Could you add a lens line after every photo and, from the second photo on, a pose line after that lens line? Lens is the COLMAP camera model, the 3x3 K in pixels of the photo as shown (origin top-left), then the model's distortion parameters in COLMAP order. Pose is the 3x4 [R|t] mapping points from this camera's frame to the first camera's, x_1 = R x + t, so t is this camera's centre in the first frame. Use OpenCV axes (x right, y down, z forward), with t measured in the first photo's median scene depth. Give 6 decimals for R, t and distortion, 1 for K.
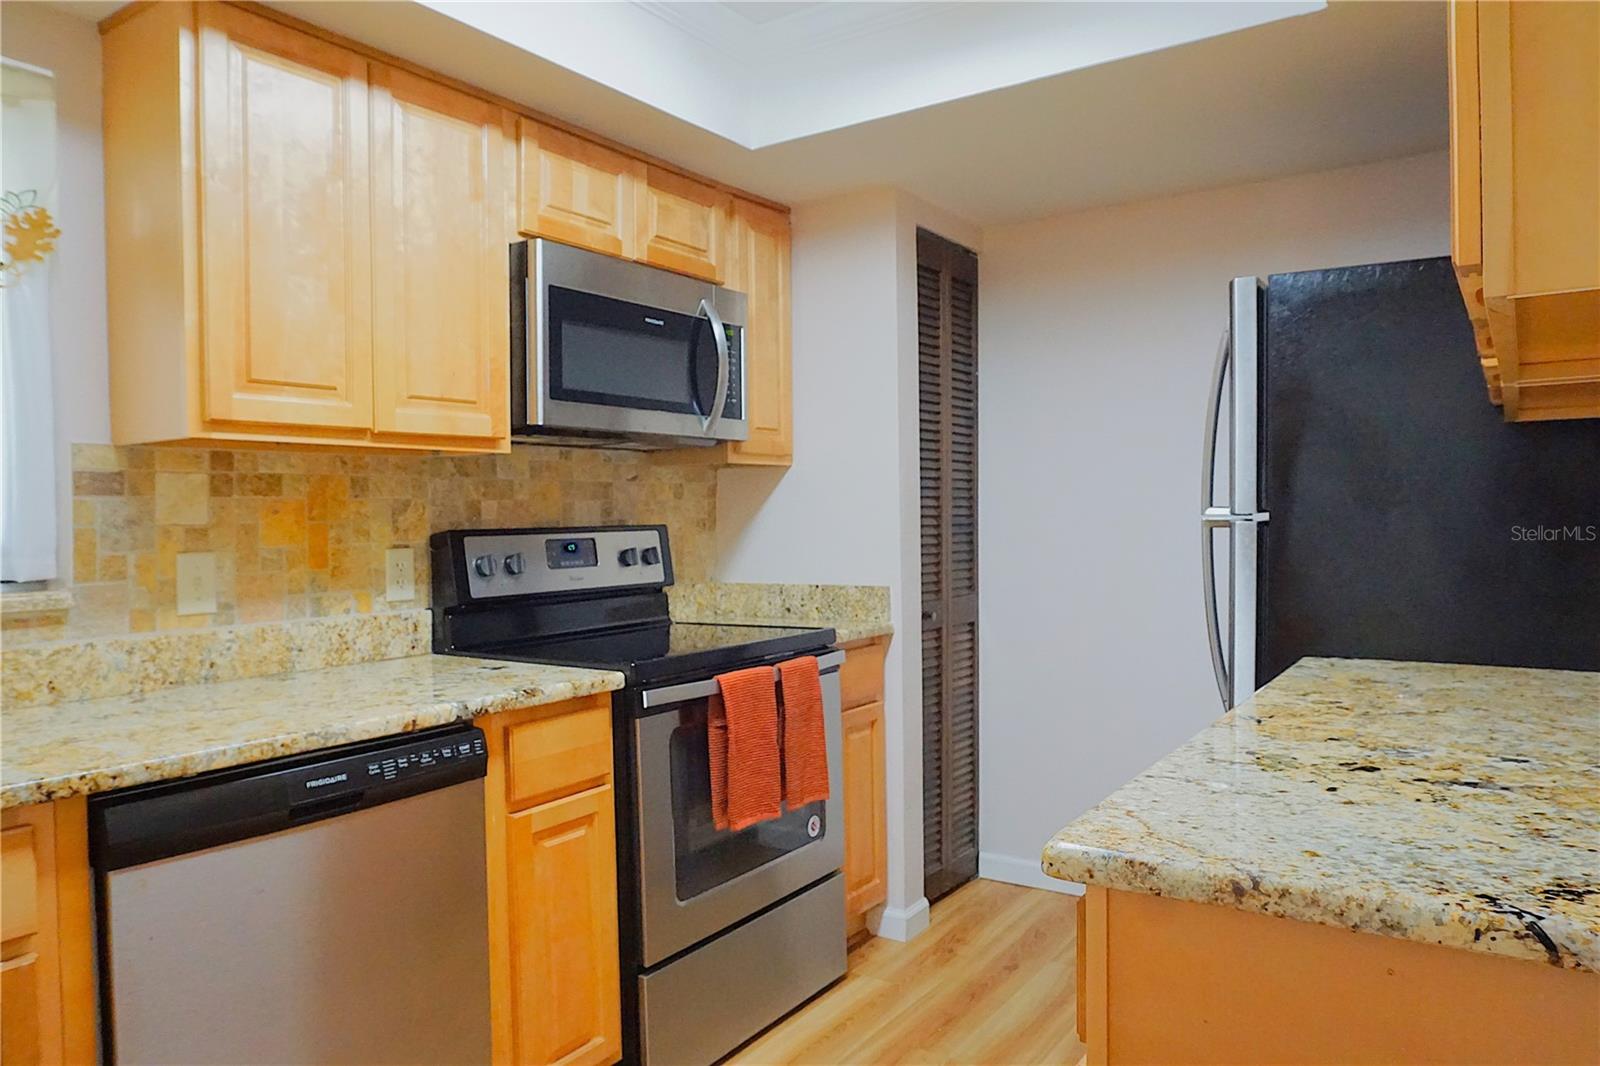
lens RADIAL K [[1068.4, 0, 804.4], [0, 1068.4, 533.8], [0, 0, 1]] dist [-0.064387, 0.039953]
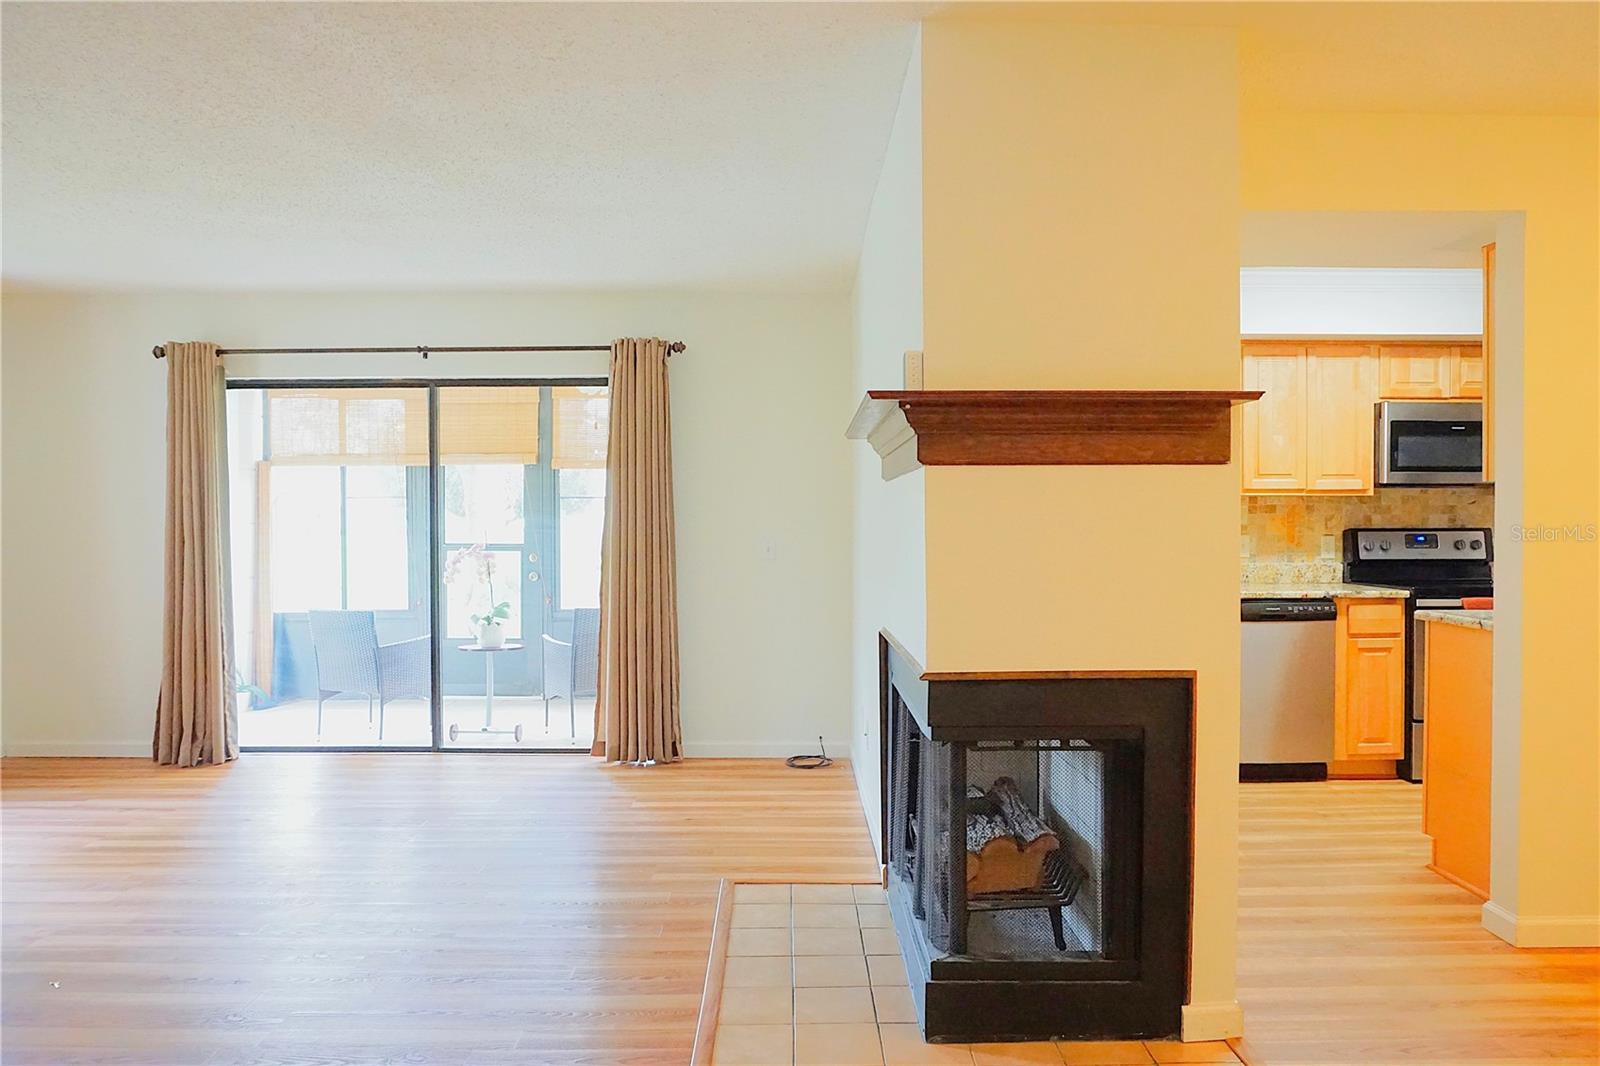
lens RADIAL K [[1068.4, 0, 789.8], [0, 1068.4, 526.7], [0, 0, 1]] dist [-0.064387, 0.039953]
pose [[0.559206, 0.021957, -0.828738, 0.952580], [-0.021850, 0.999692, 0.011742, -0.008320], [0.828741, 0.011542, 0.559513, -1.385493]]
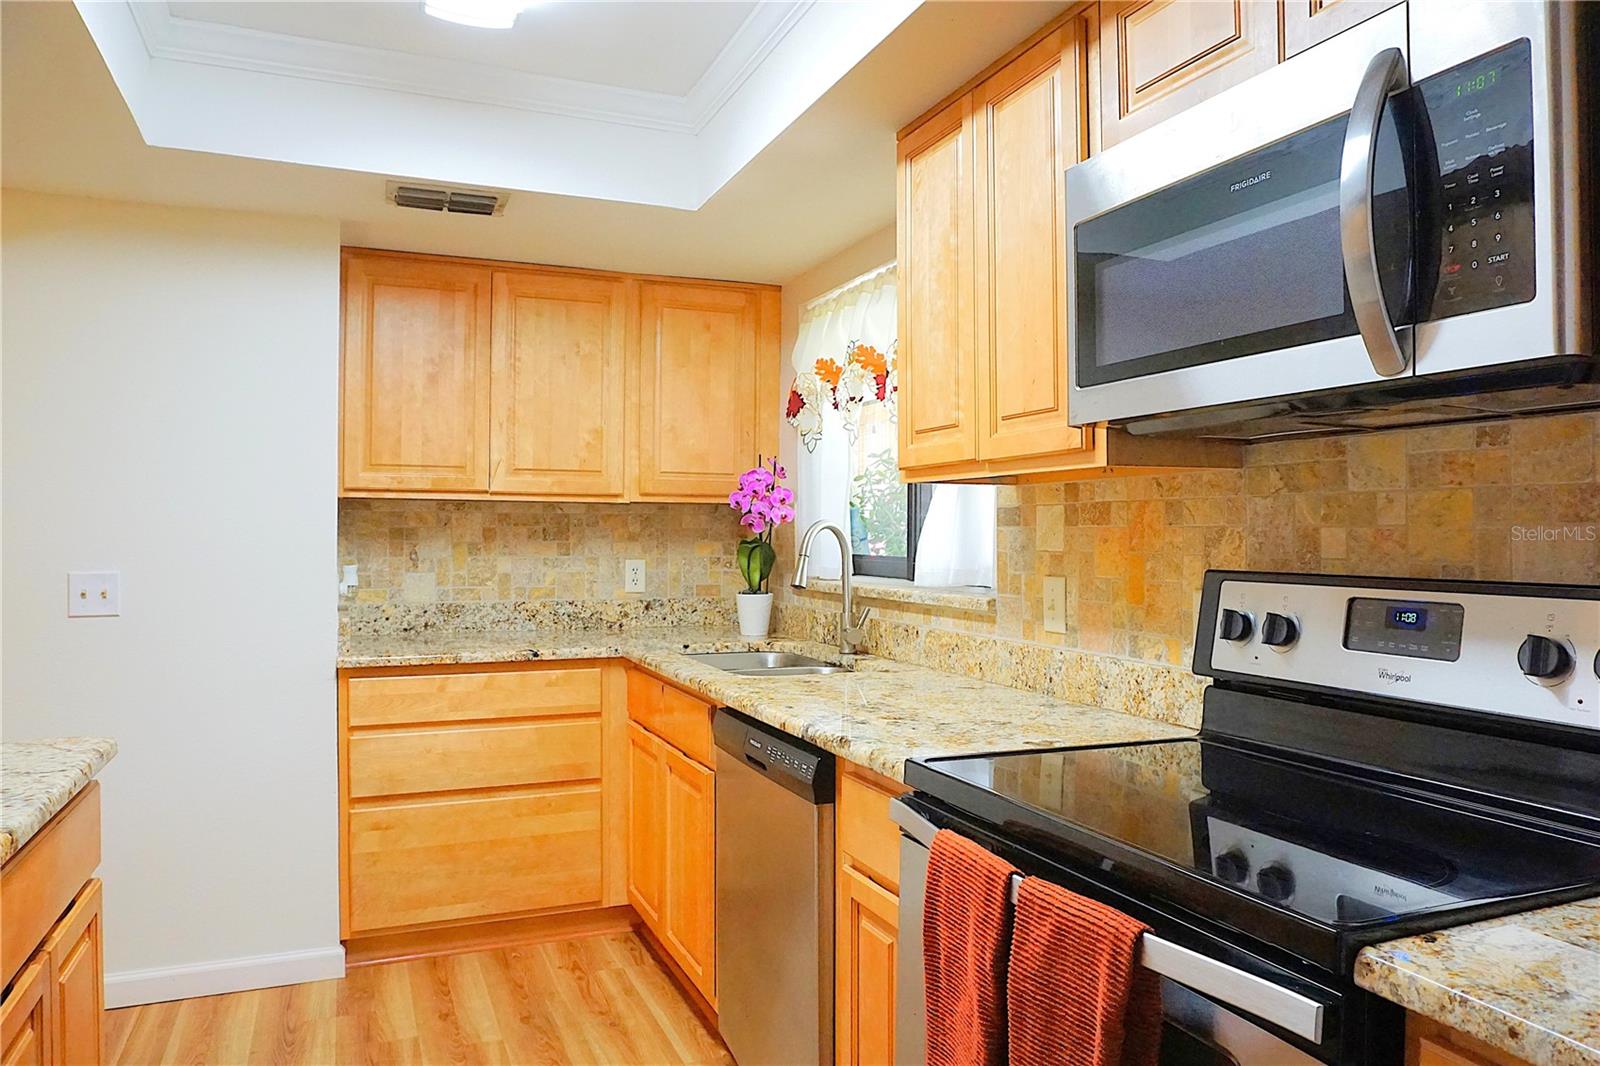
lens RADIAL K [[1068.4, 0, 794.5], [0, 1068.4, 529.9], [0, 0, 1]] dist [-0.064387, 0.039953]
pose [[-0.548651, 0.011814, -0.835968, 0.477427], [-0.006423, 0.999811, 0.018344, -0.047227], [0.836027, 0.015434, -0.548471, 1.295970]]
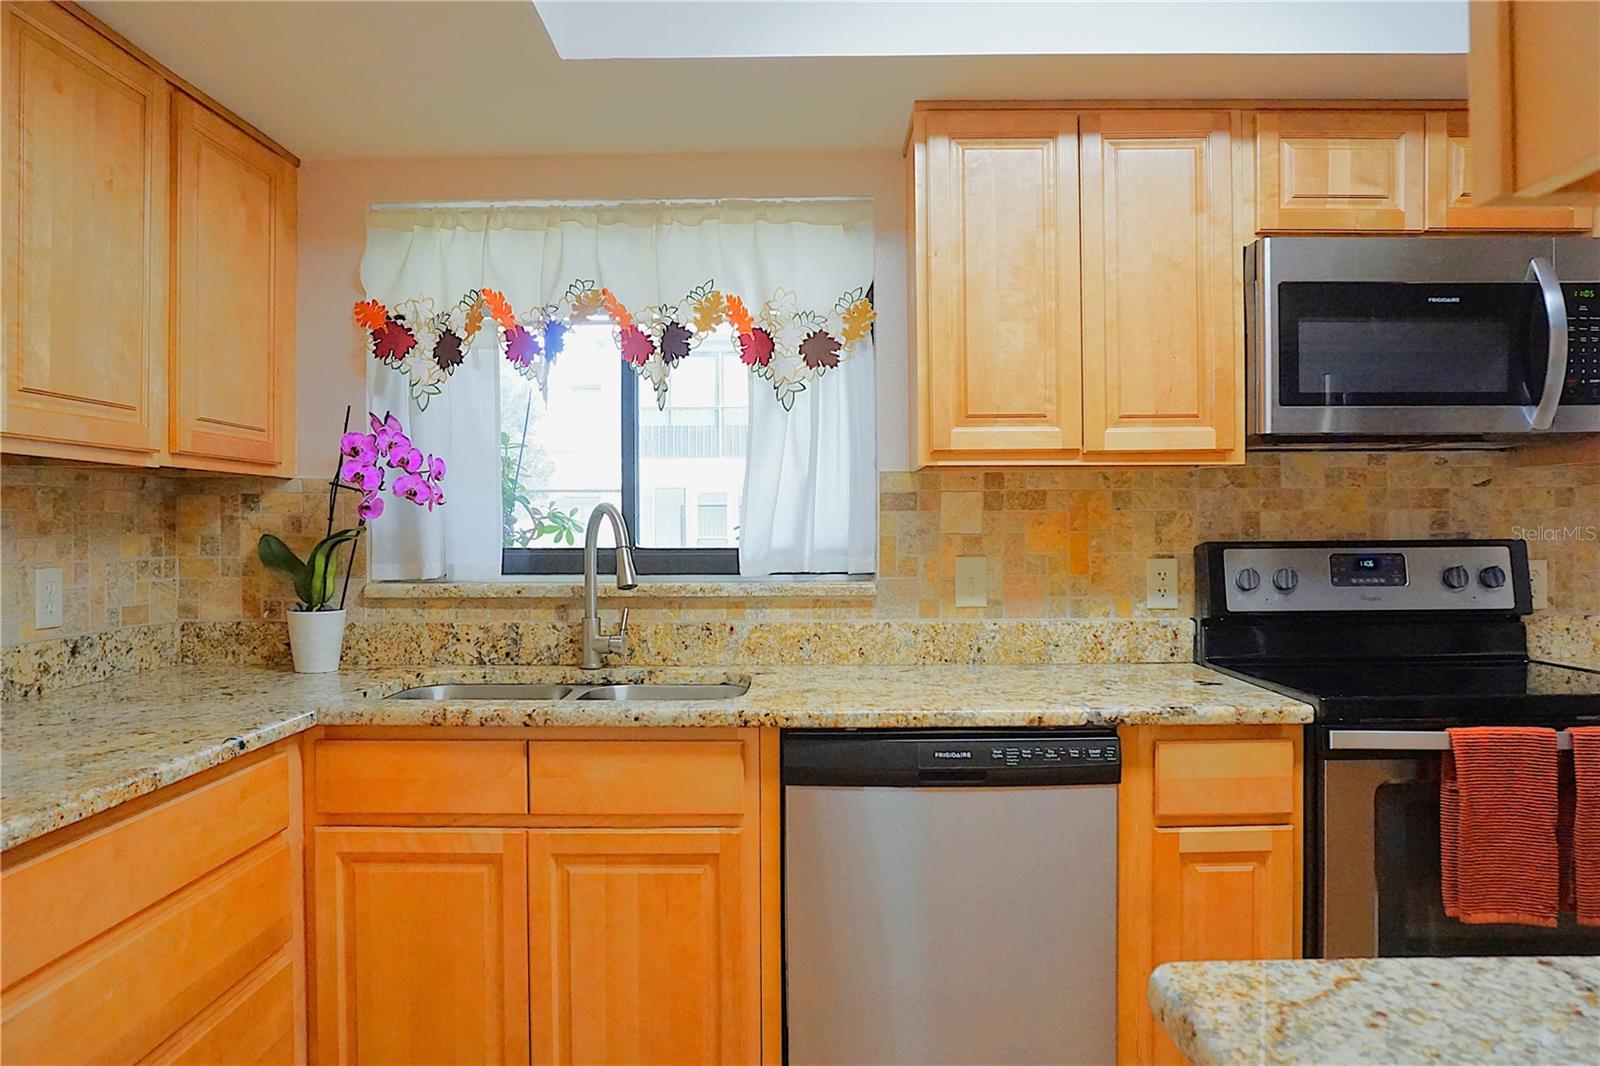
lens RADIAL K [[1068.4, 0, 800.2], [0, 1068.4, 529.1], [0, 0, 1]] dist [-0.064387, 0.039953]
pose [[0.548087, 0.014727, -0.836292, 0.326320], [-0.016343, 0.999843, 0.006896, -0.018077], [0.836262, 0.009888, 0.548241, 0.143349]]
